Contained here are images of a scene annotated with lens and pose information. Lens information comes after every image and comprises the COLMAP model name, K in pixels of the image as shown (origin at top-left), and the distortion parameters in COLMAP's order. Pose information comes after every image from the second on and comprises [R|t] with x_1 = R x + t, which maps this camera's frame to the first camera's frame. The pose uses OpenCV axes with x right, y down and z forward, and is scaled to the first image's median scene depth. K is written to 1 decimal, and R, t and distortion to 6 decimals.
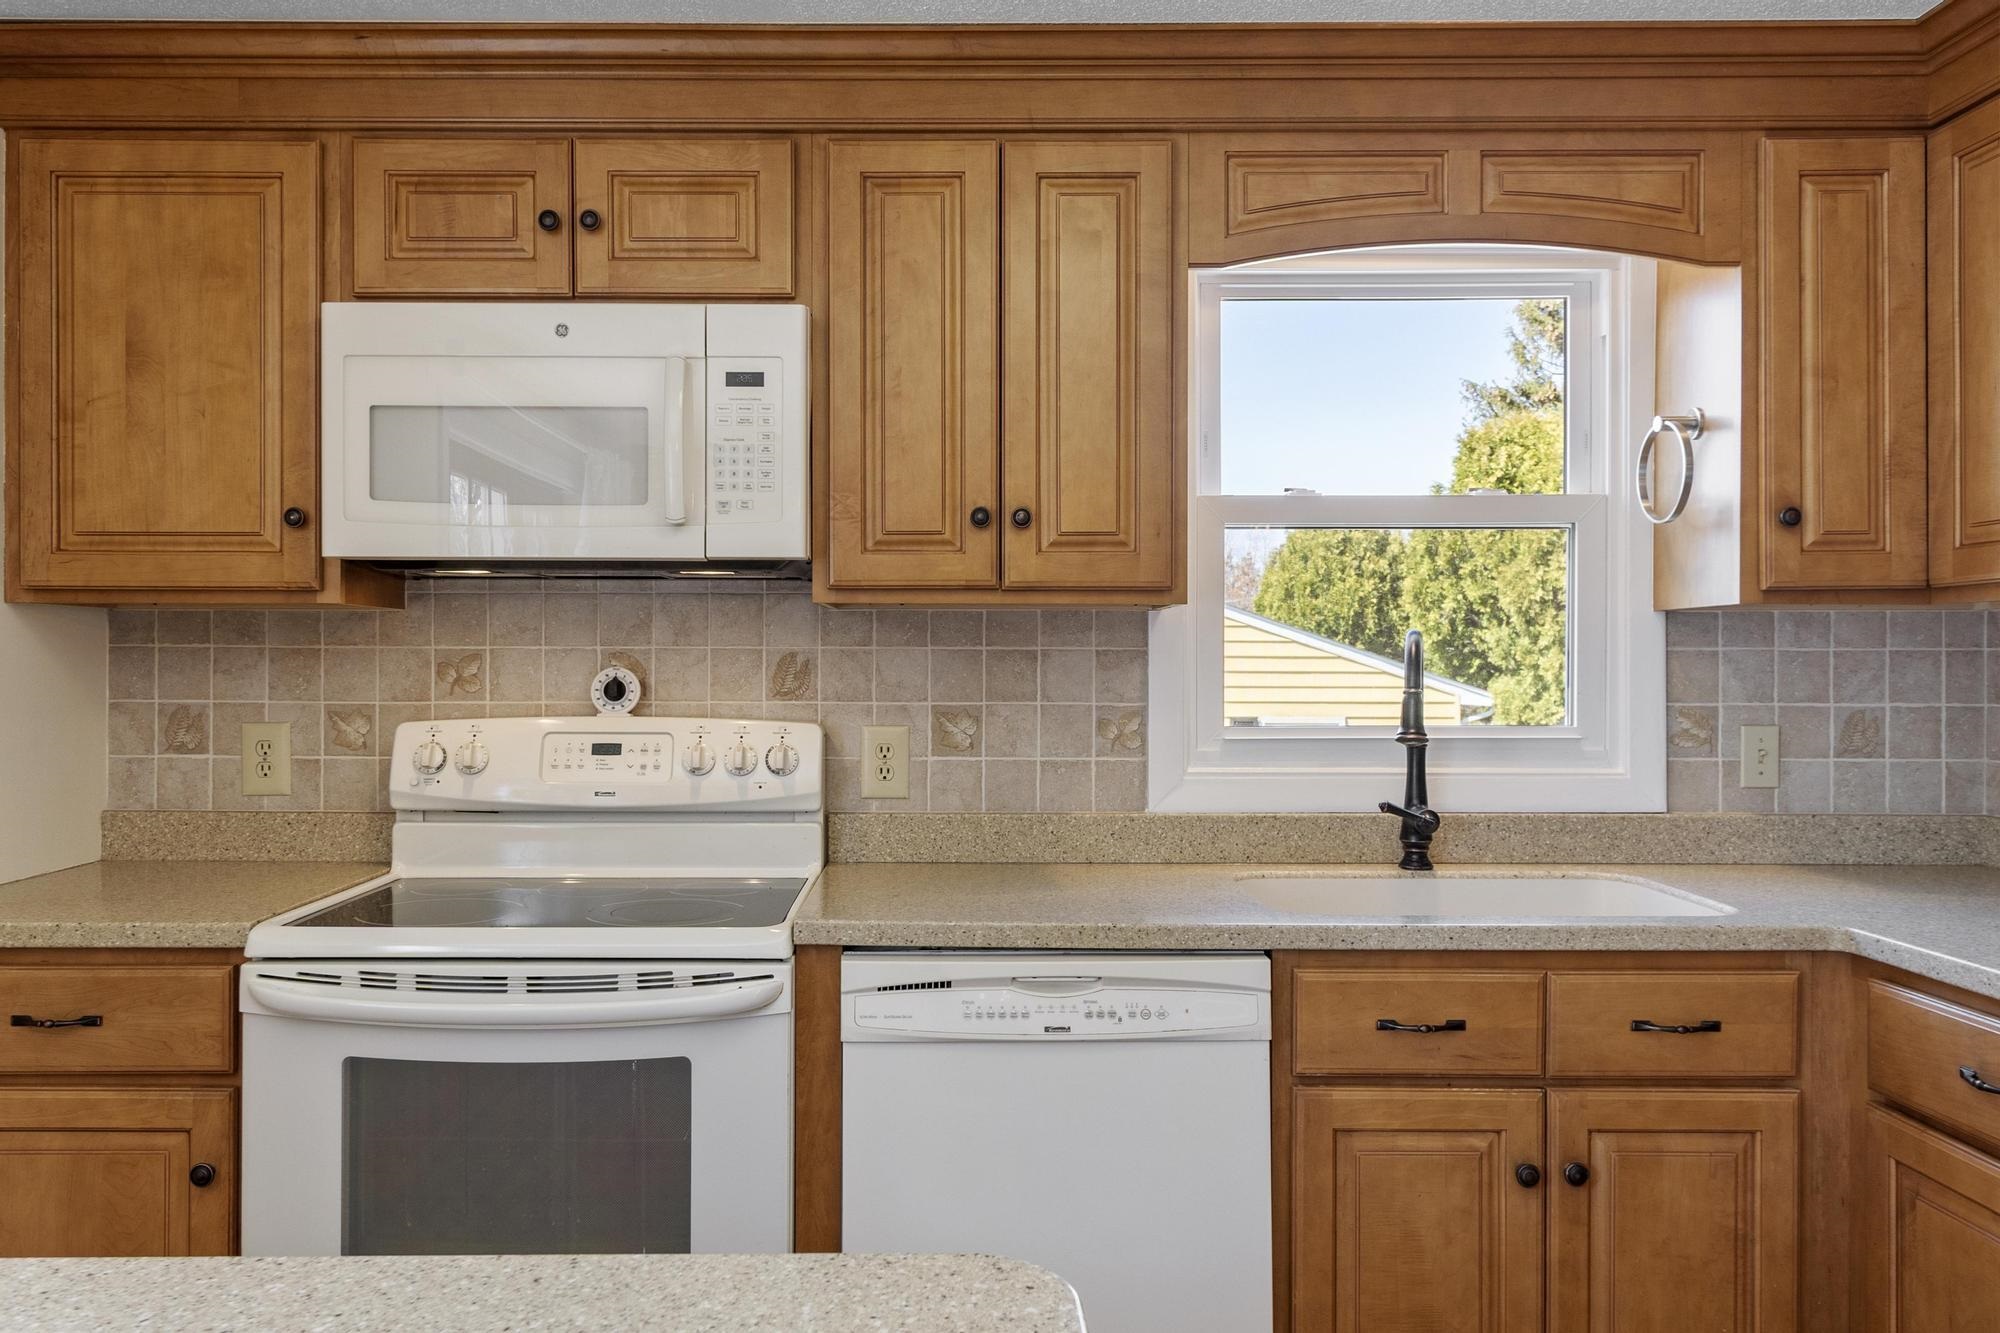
lens RADIAL K [[1463.3, 0, 1000.0], [0, 1463.3, 666.5], [0, 0, 1]] dist [0.012170, -0.005469]
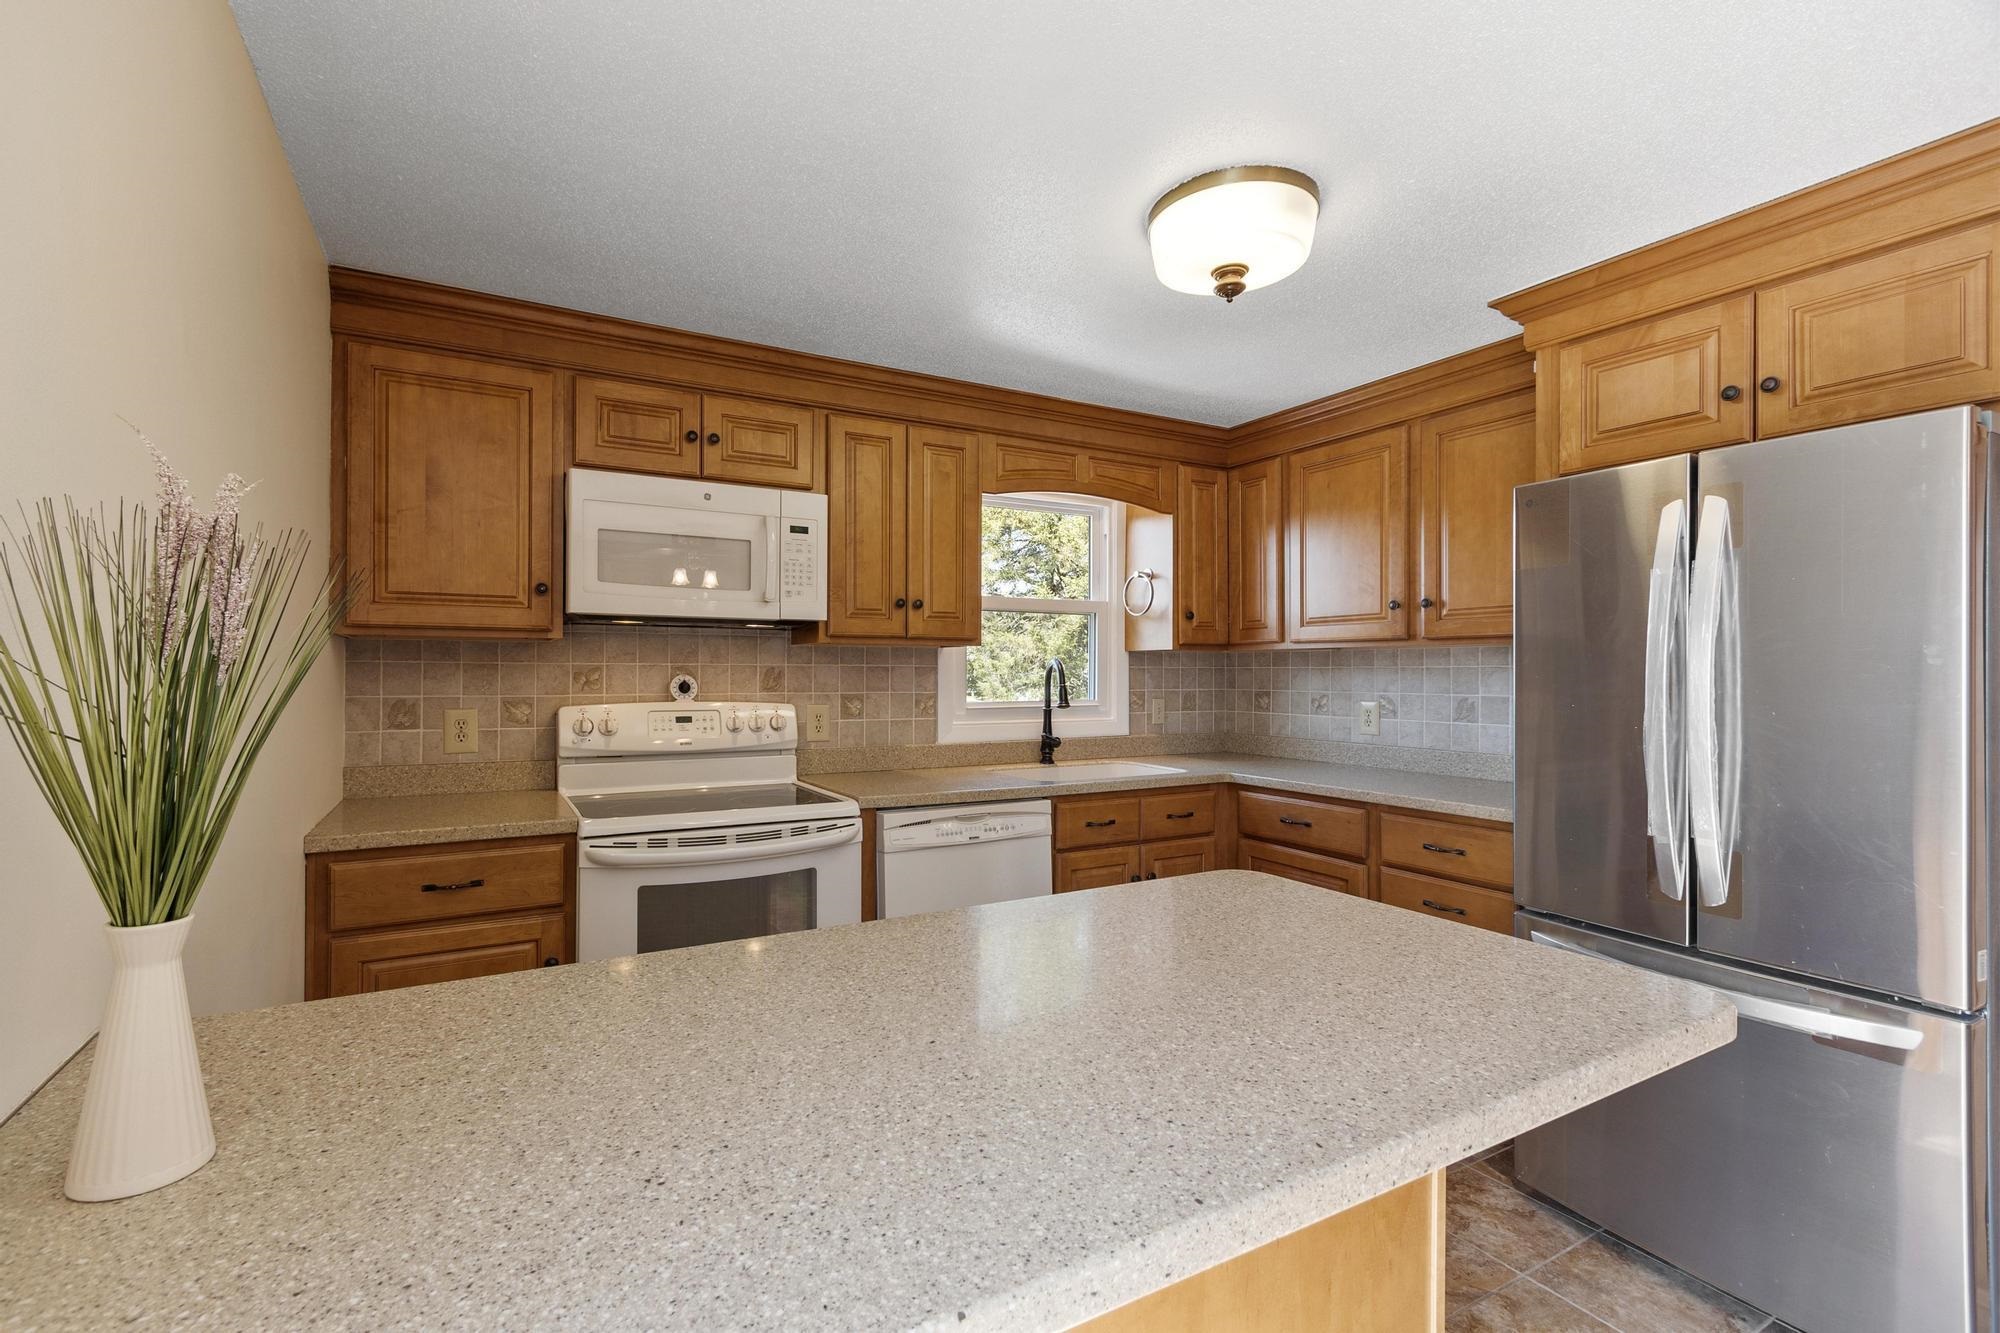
lens RADIAL K [[872.6, 0, 946.1], [0, 872.6, 668.7], [0, 0, 1]] dist [0.002403, 0.000112]
pose [[0.882367, 0.002790, 0.470553, -0.540029], [-0.000413, 0.999987, -0.005155, -0.002109], [-0.470561, 0.004354, 0.882357, -0.131706]]
